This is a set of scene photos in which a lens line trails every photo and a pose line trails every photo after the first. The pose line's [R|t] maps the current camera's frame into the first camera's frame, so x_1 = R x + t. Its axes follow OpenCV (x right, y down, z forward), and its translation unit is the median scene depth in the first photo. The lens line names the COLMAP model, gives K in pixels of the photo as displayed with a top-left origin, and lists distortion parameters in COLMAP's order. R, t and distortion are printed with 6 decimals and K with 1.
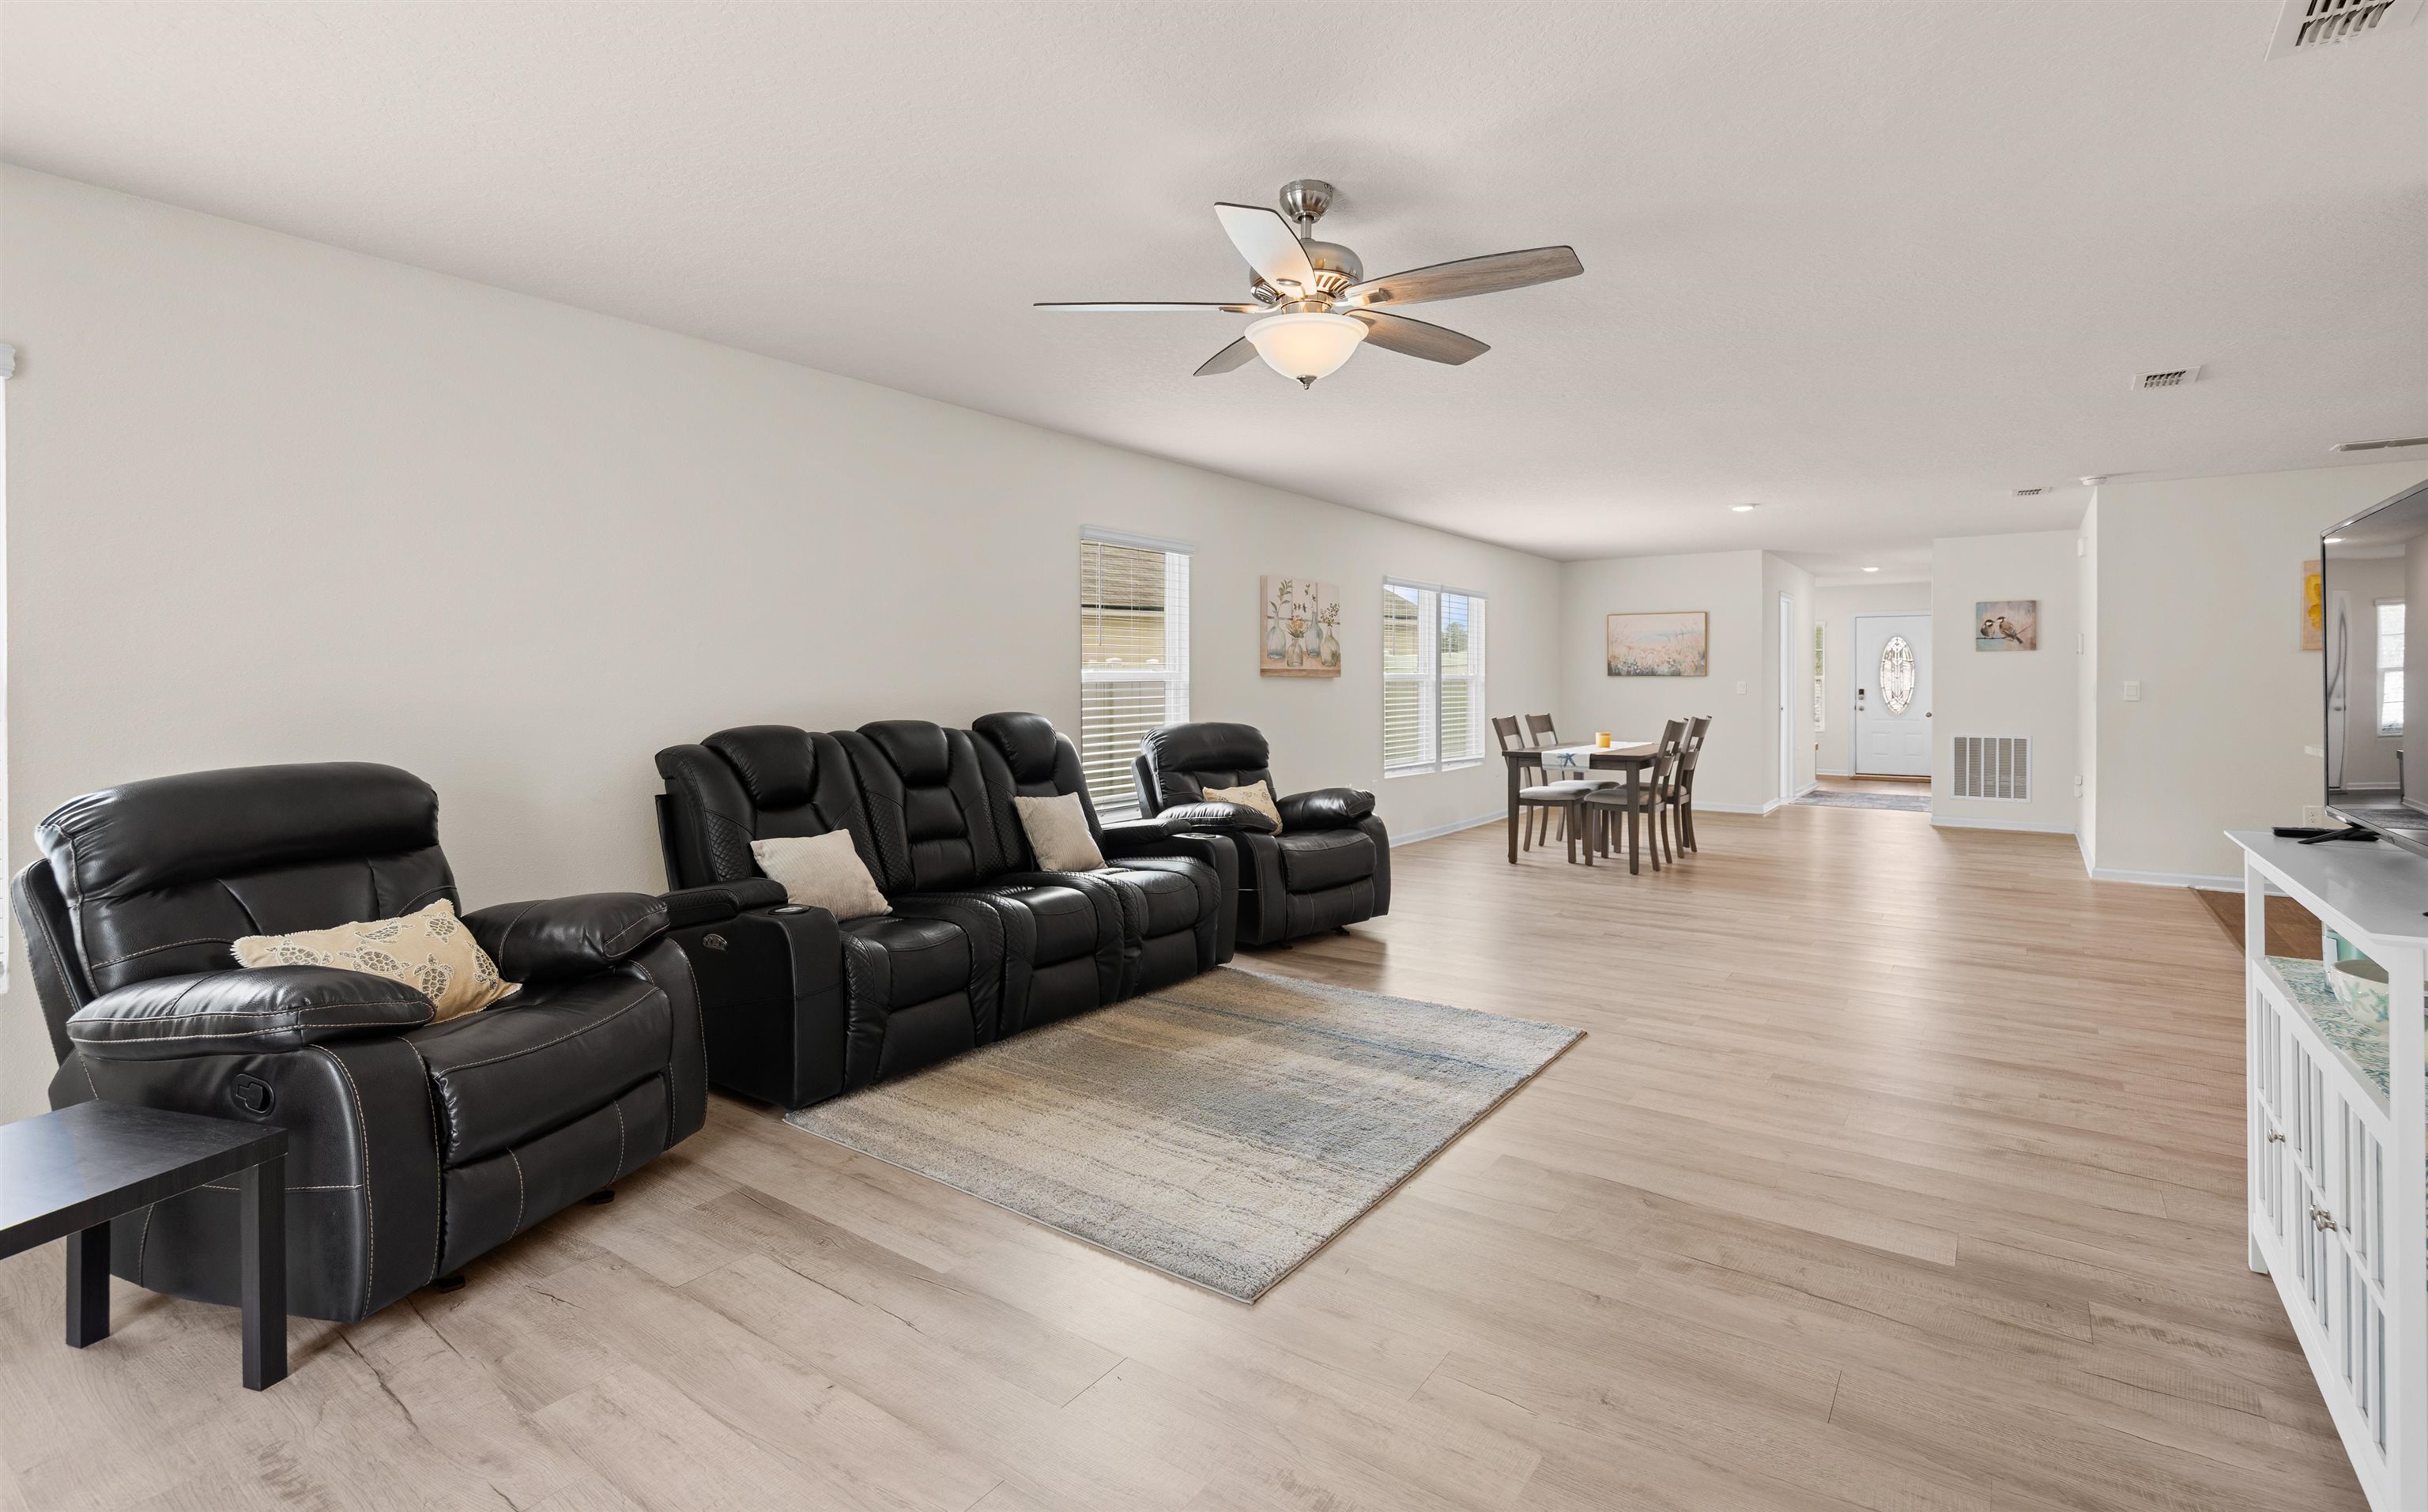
lens RADIAL K [[1112.8, 0, 1241.5], [0, 1112.8, 686.1], [0, 0, 1]] dist [-0.002382, 0.001908]
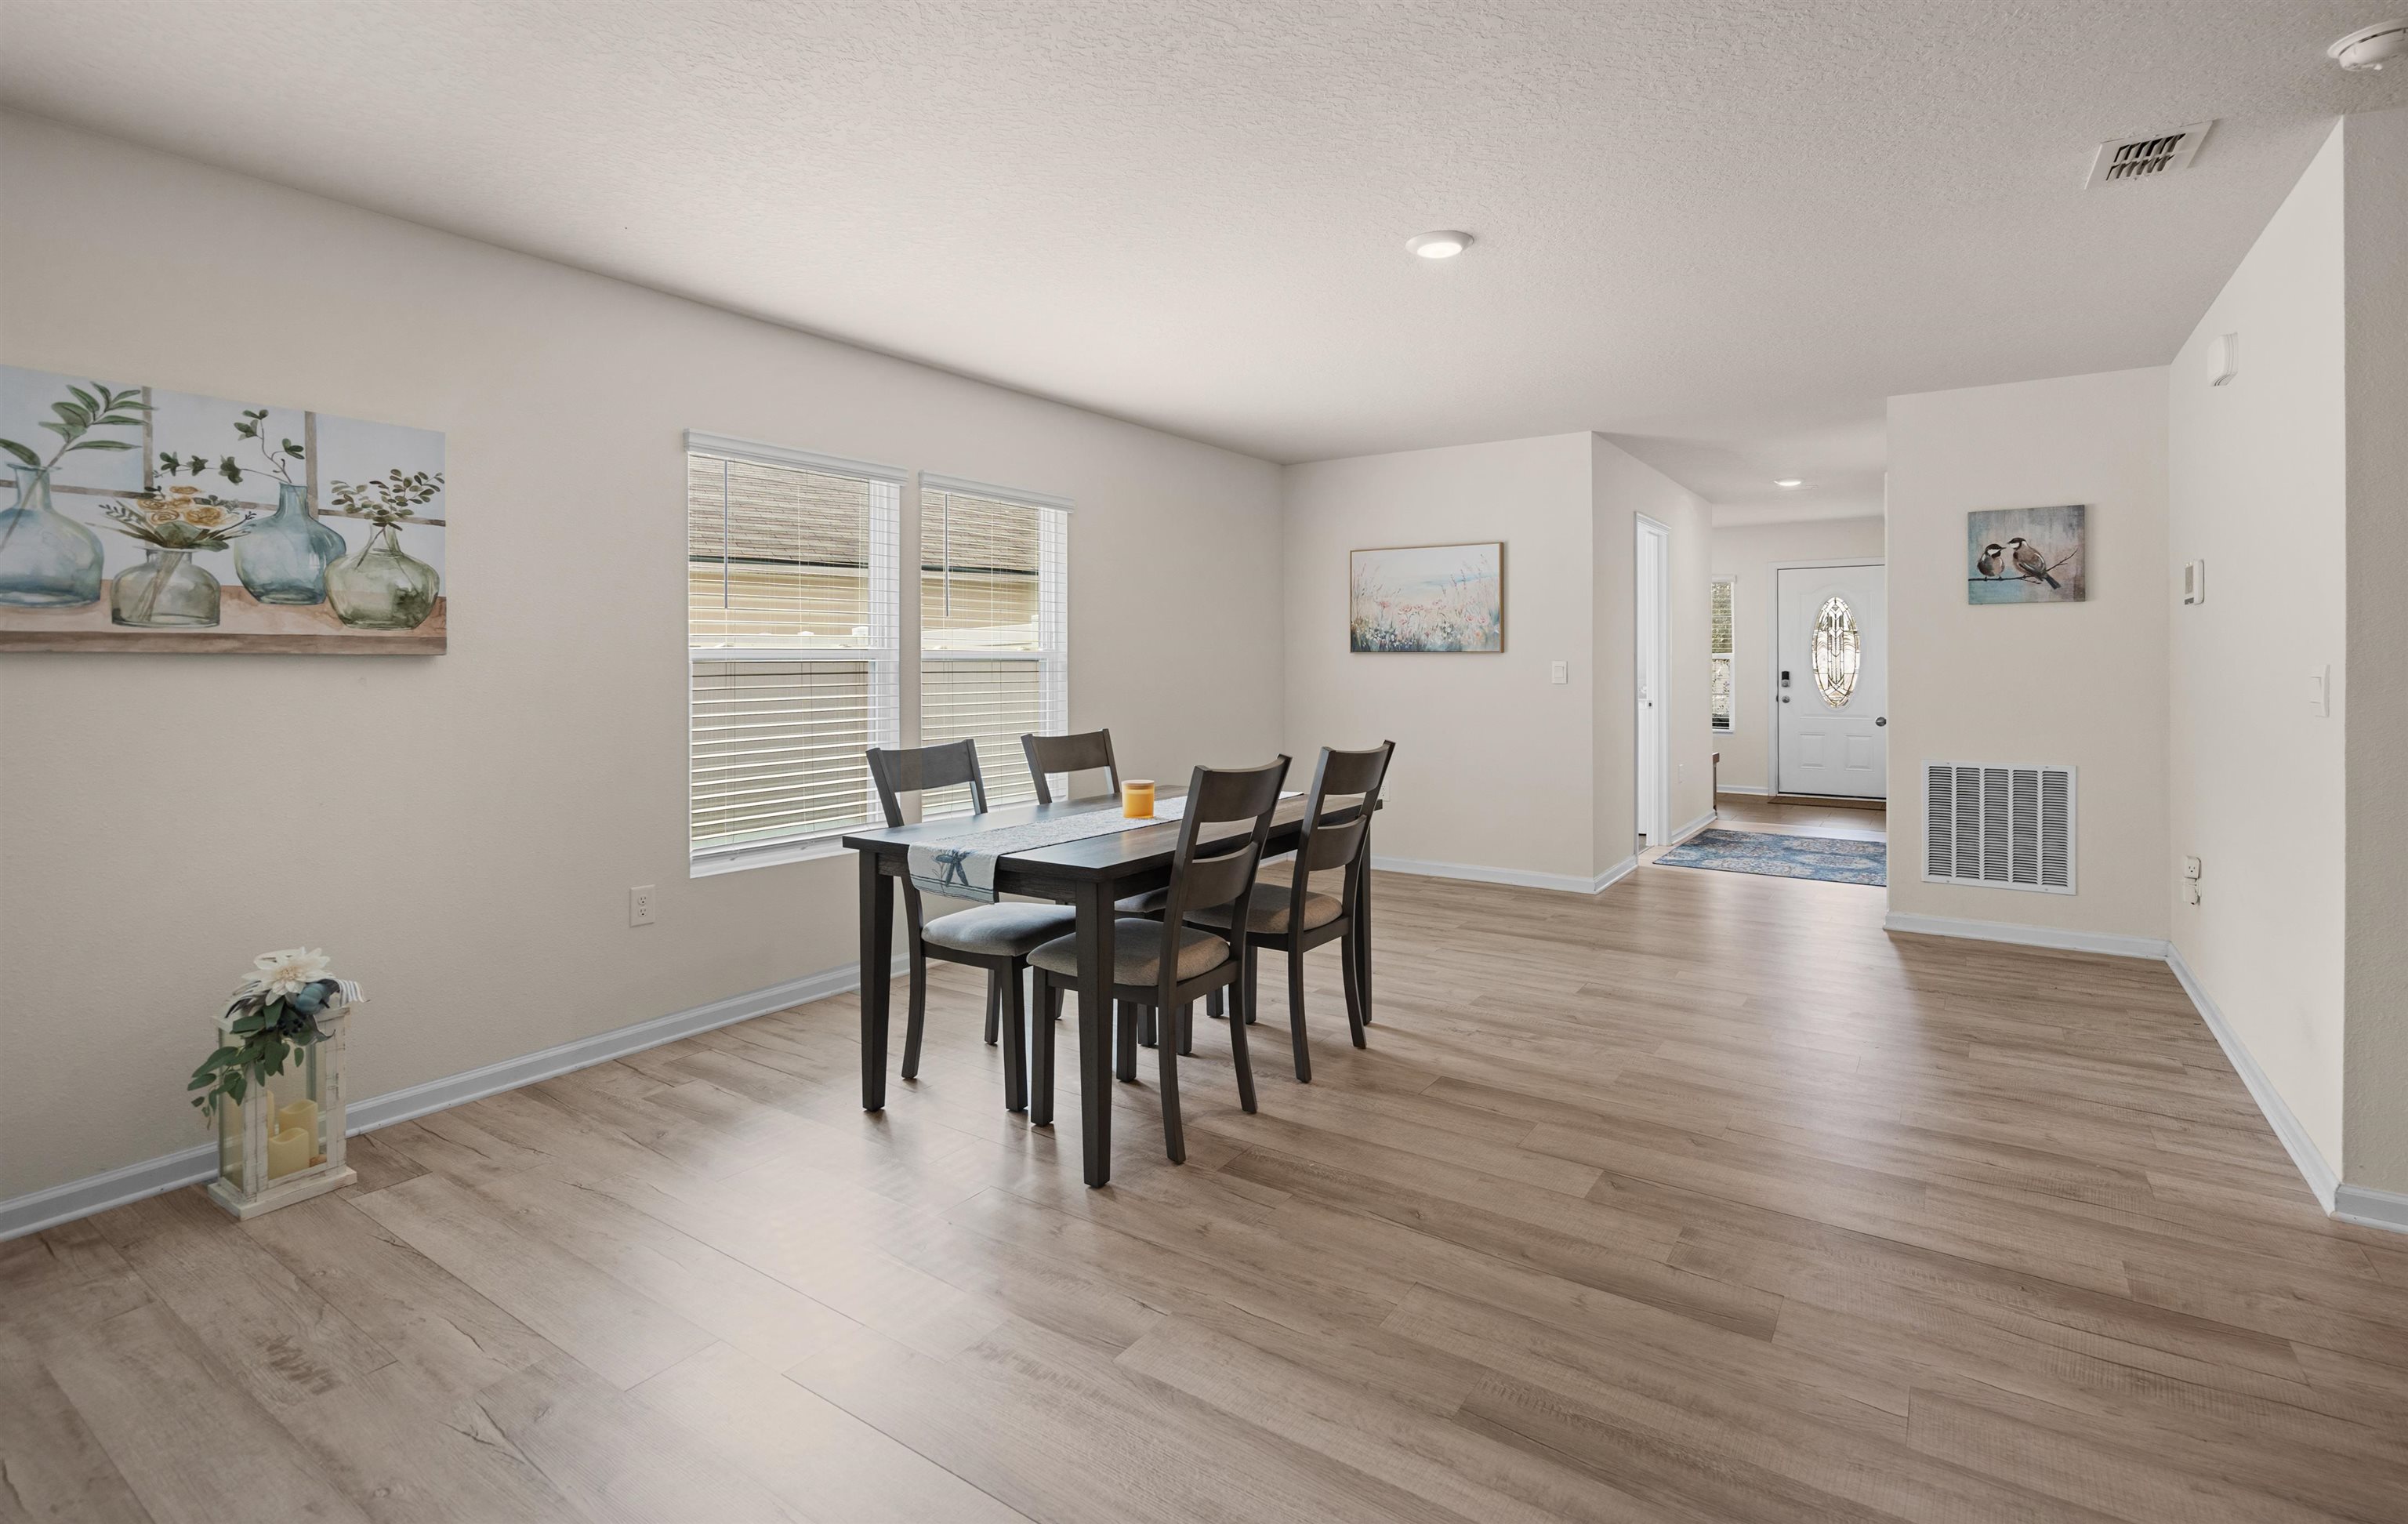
lens RADIAL K [[1103.7, 0, 1219.9], [0, 1103.7, 658.3], [0, 0, 1]] dist [-0.002382, 0.001908]
pose [[0.999912, -0.001586, 0.013203, 0.303550], [0.001666, 0.999980, -0.006026, -0.003169], [-0.013193, 0.006048, 0.999895, 0.490543]]
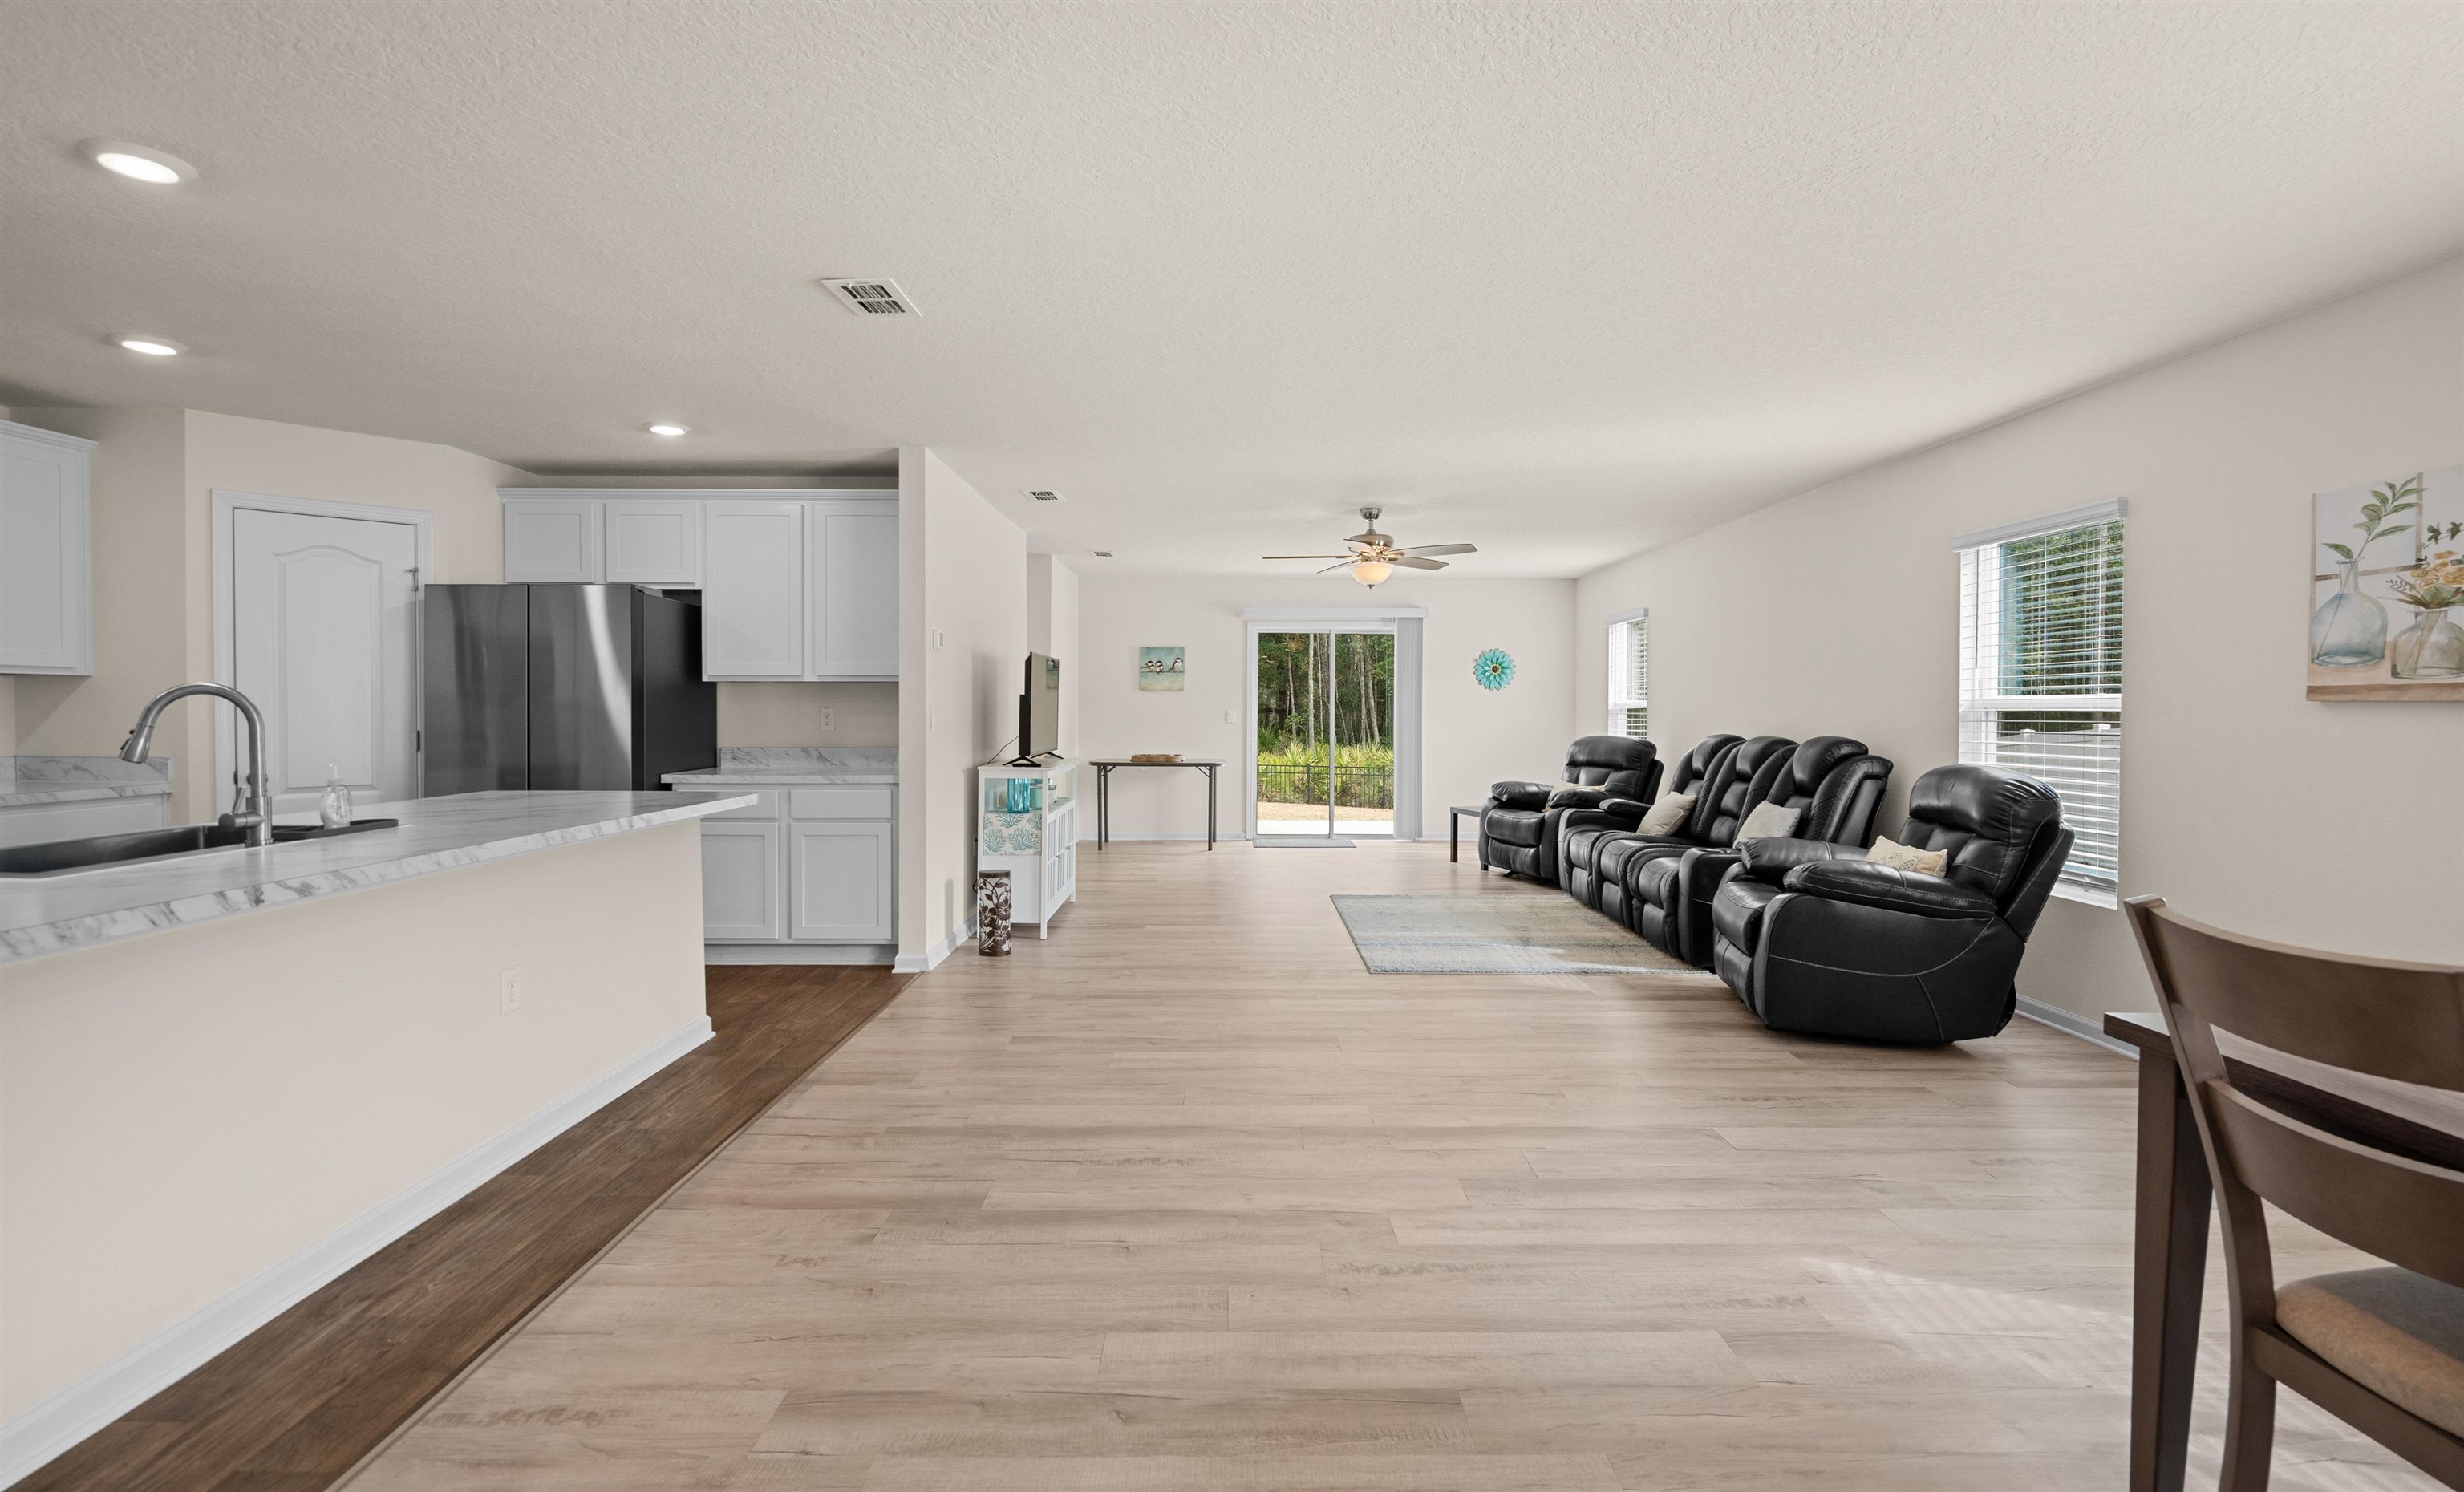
lens RADIAL K [[1129.1, 0, 1239.7], [0, 1129.1, 714.7], [0, 0, 1]] dist [0.004549, 0.000564]
pose [[-0.816201, 0.003368, -0.577759, 0.513467], [-0.003359, 0.999938, 0.010574, -0.005069], [0.577759, 0.010571, -0.816139, 0.847187]]
